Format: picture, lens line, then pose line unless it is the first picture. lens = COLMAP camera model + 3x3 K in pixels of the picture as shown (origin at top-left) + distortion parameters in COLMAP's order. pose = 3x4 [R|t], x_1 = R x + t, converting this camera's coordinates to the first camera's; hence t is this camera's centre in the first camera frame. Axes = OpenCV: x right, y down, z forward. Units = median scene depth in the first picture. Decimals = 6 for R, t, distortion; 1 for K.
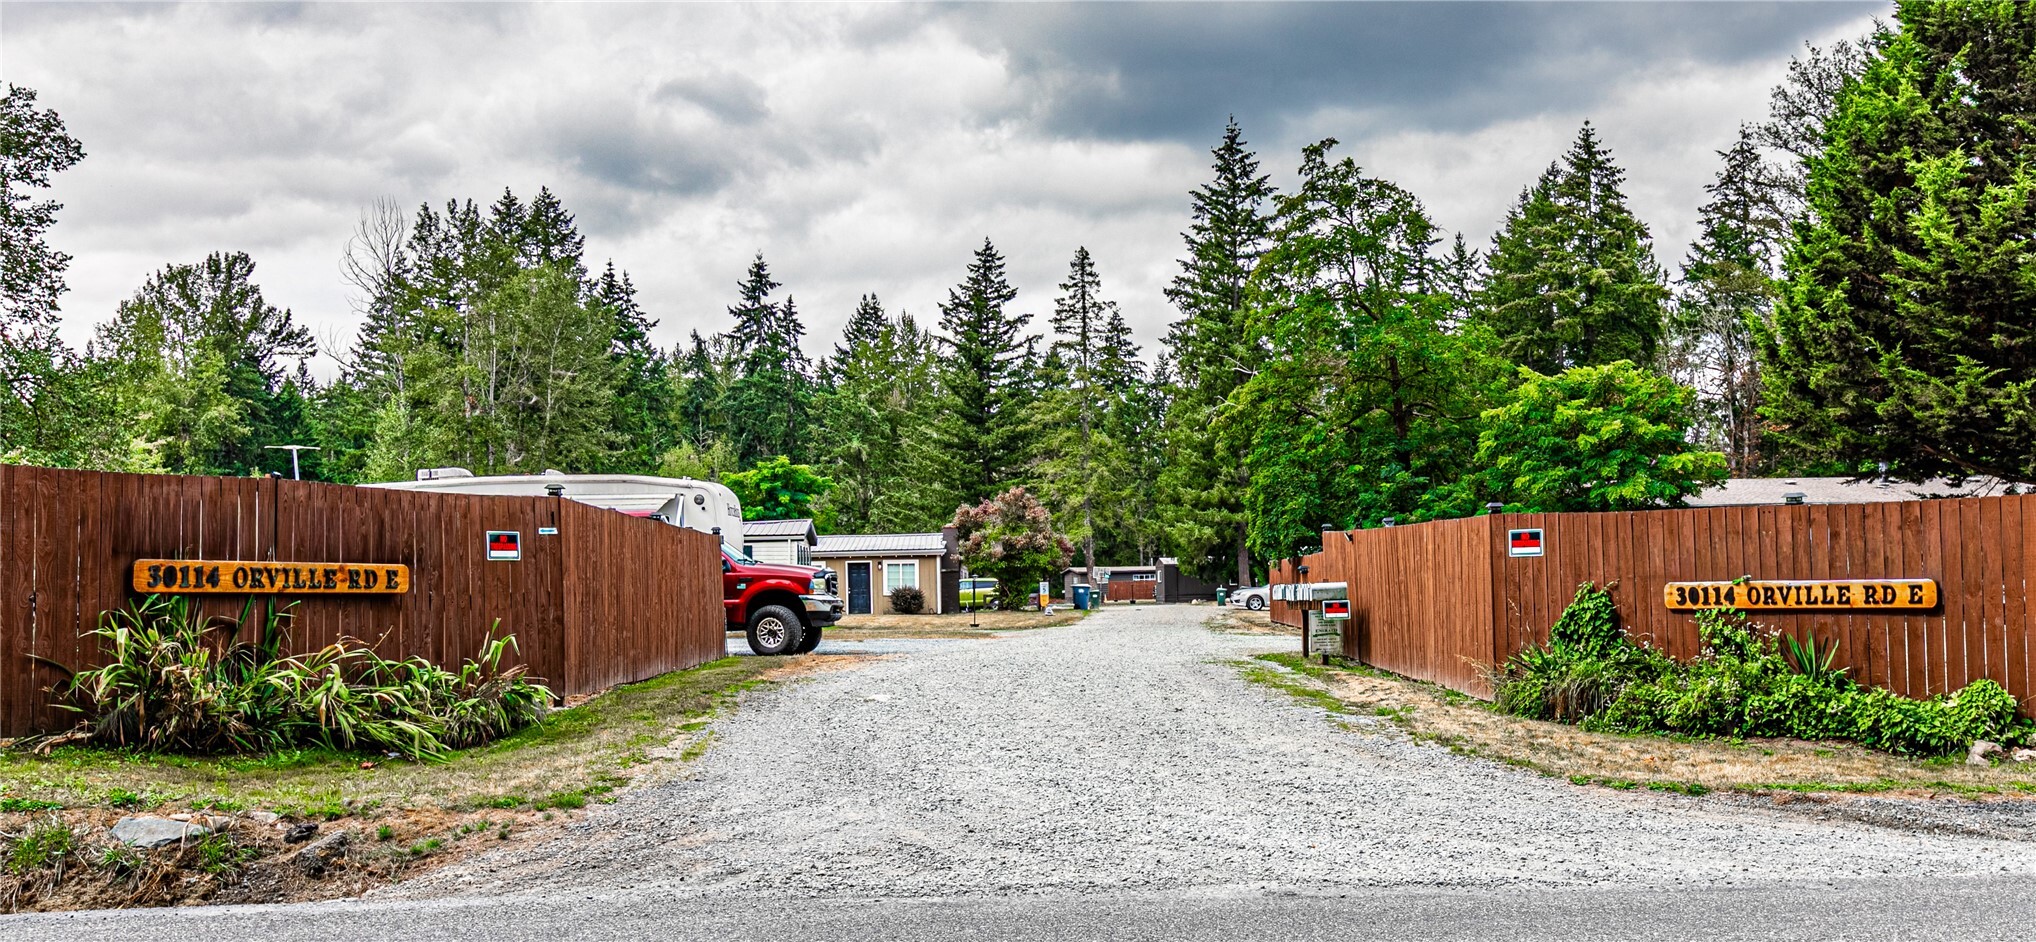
lens RADIAL K [[1743.8, 0, 1071.6], [0, 1743.8, 555.0], [0, 0, 1]] dist [0.042664, -0.000698]
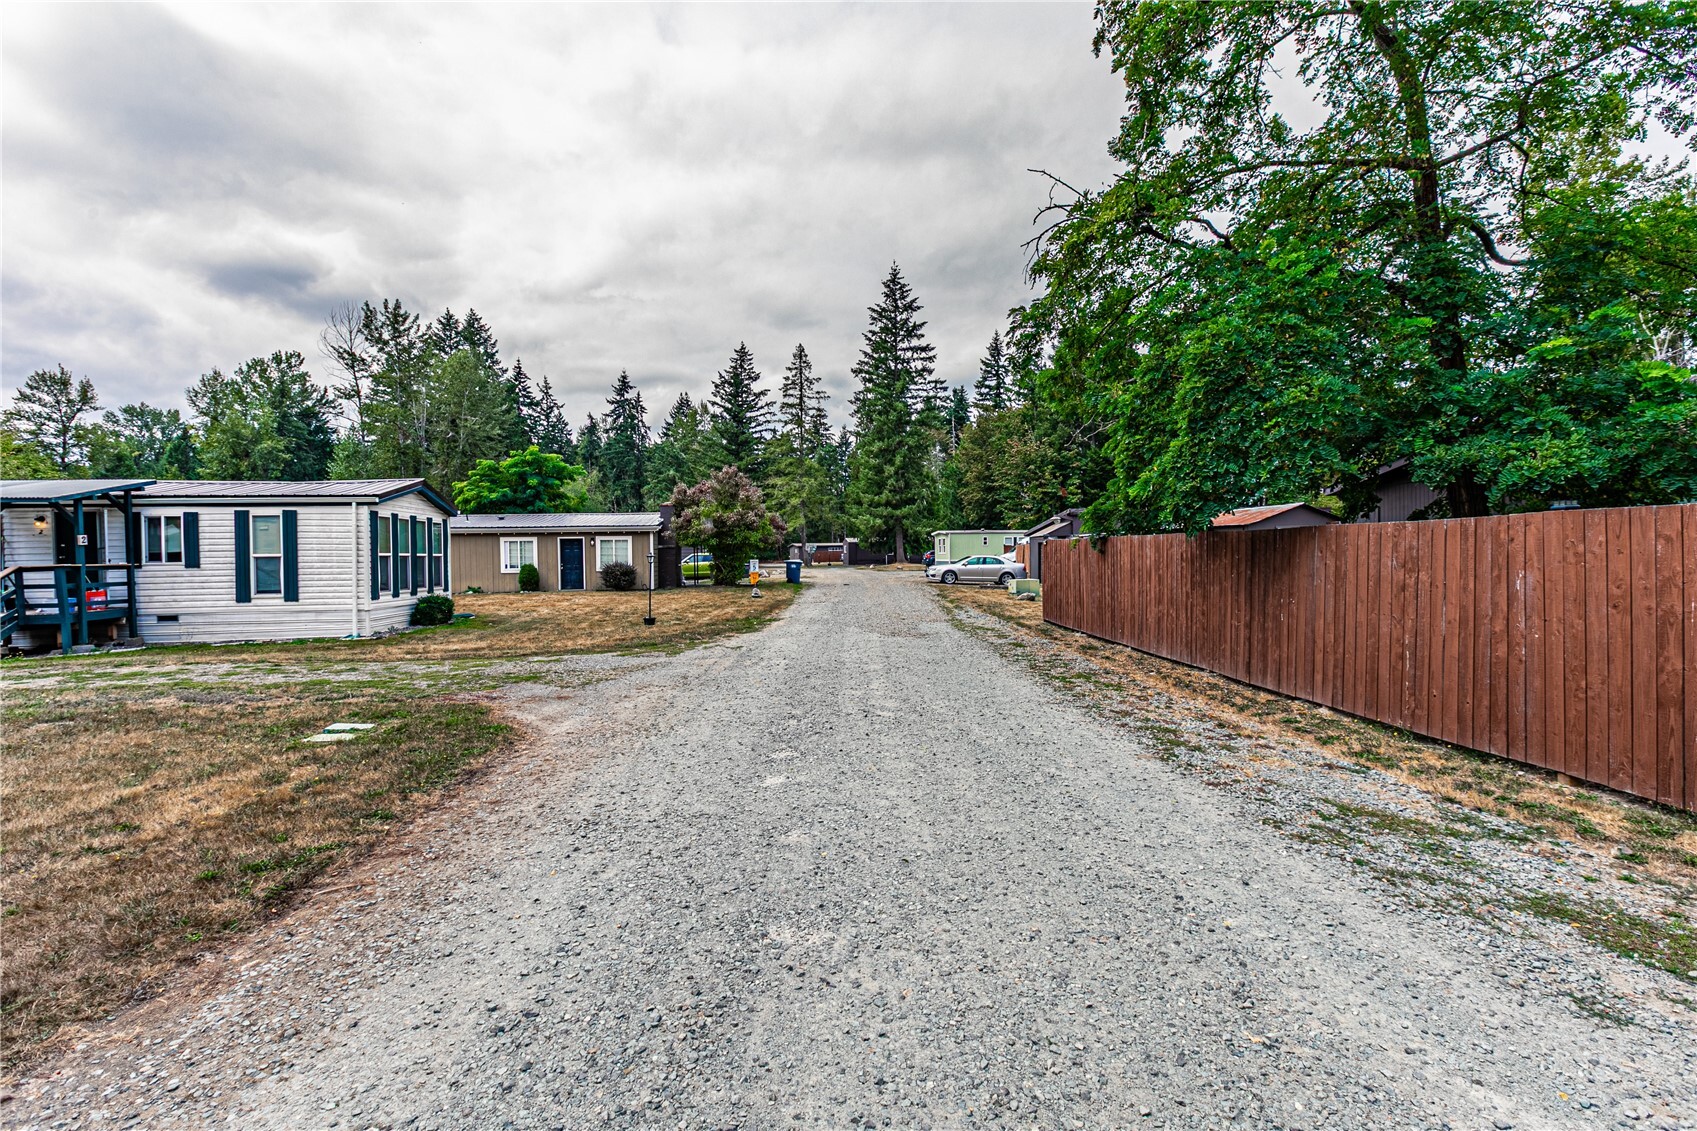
lens RADIAL K [[771.0, 0, 848.5], [0, 771.0, 565.5], [0, 0, 1]] dist [0.000654, 0.000254]
pose [[0.997761, 0.004865, 0.066696, 0.004184], [-0.007263, 0.999334, 0.035751, 0.001450], [-0.066478, -0.036156, 0.997133, 0.282510]]
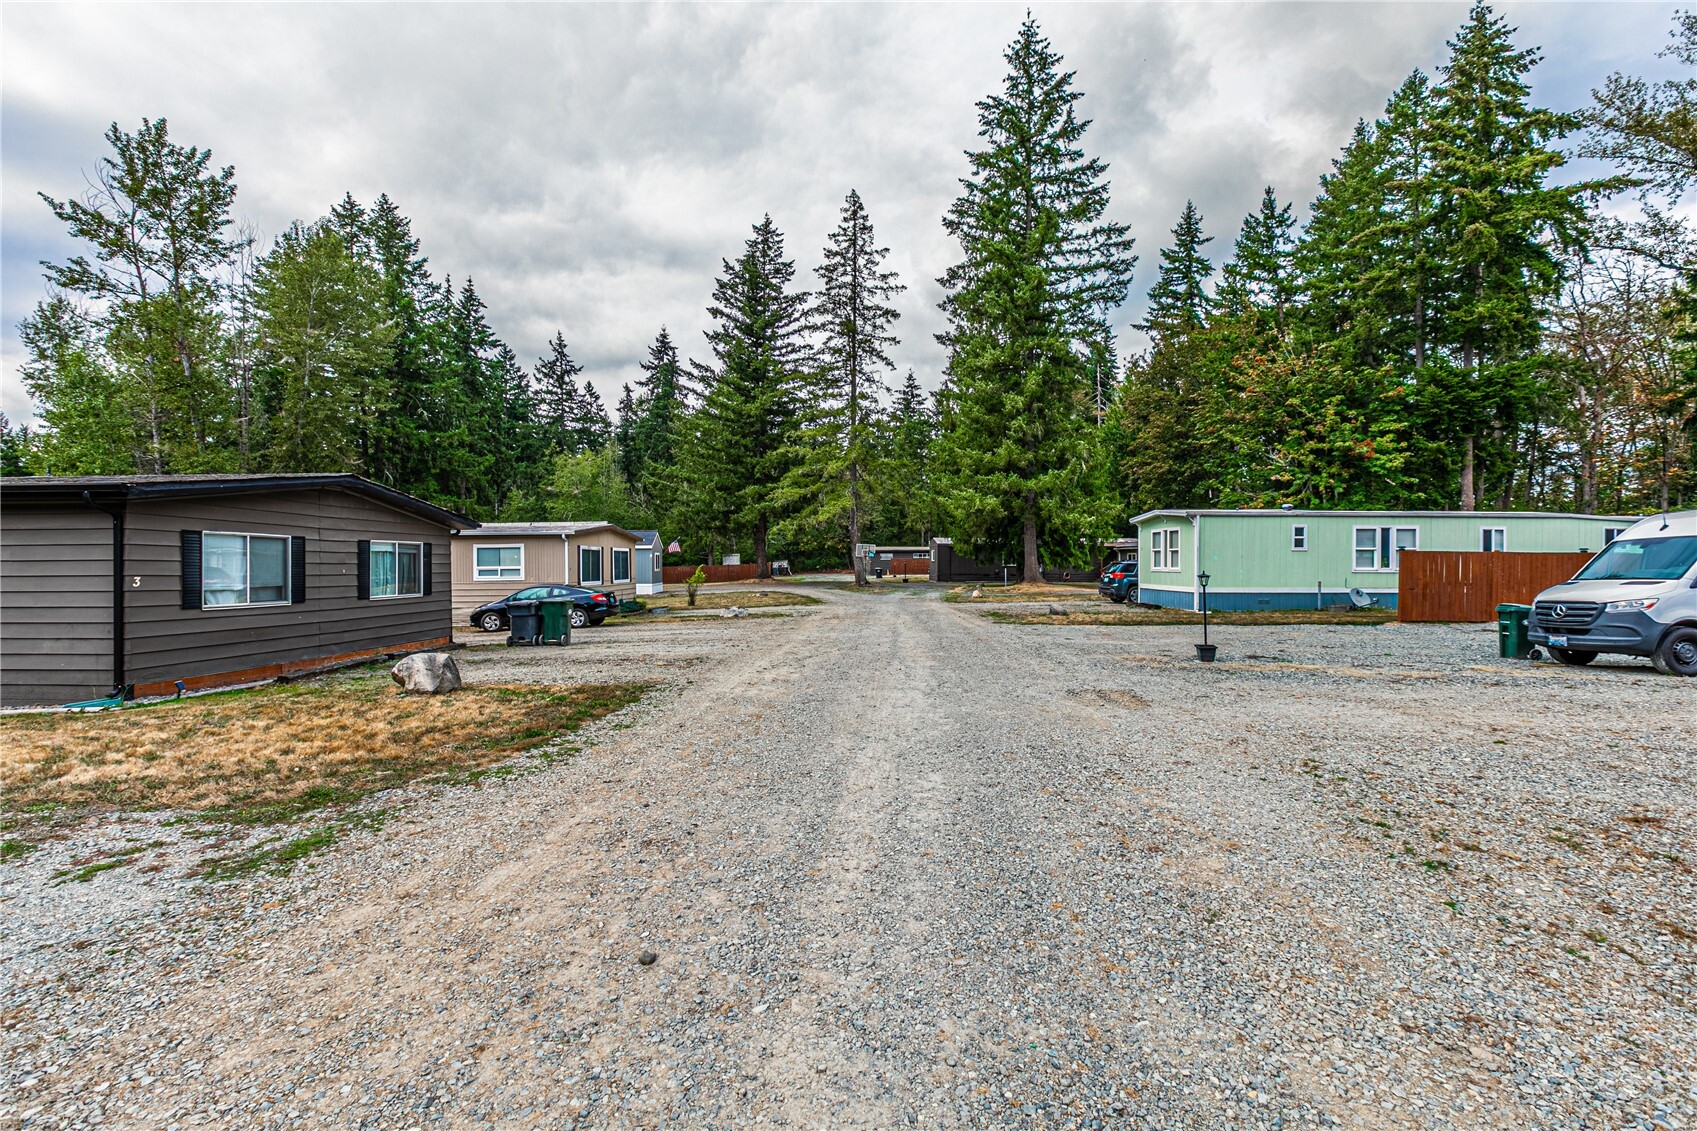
lens RADIAL K [[771.0, 0, 848.5], [0, 771.0, 565.5], [0, 0, 1]] dist [0.000654, 0.000254]
pose [[0.997568, 0.020677, -0.066556, 0.034084], [-0.018776, 0.999401, 0.029059, 0.006183], [0.067117, -0.027739, 0.997359, 0.595066]]
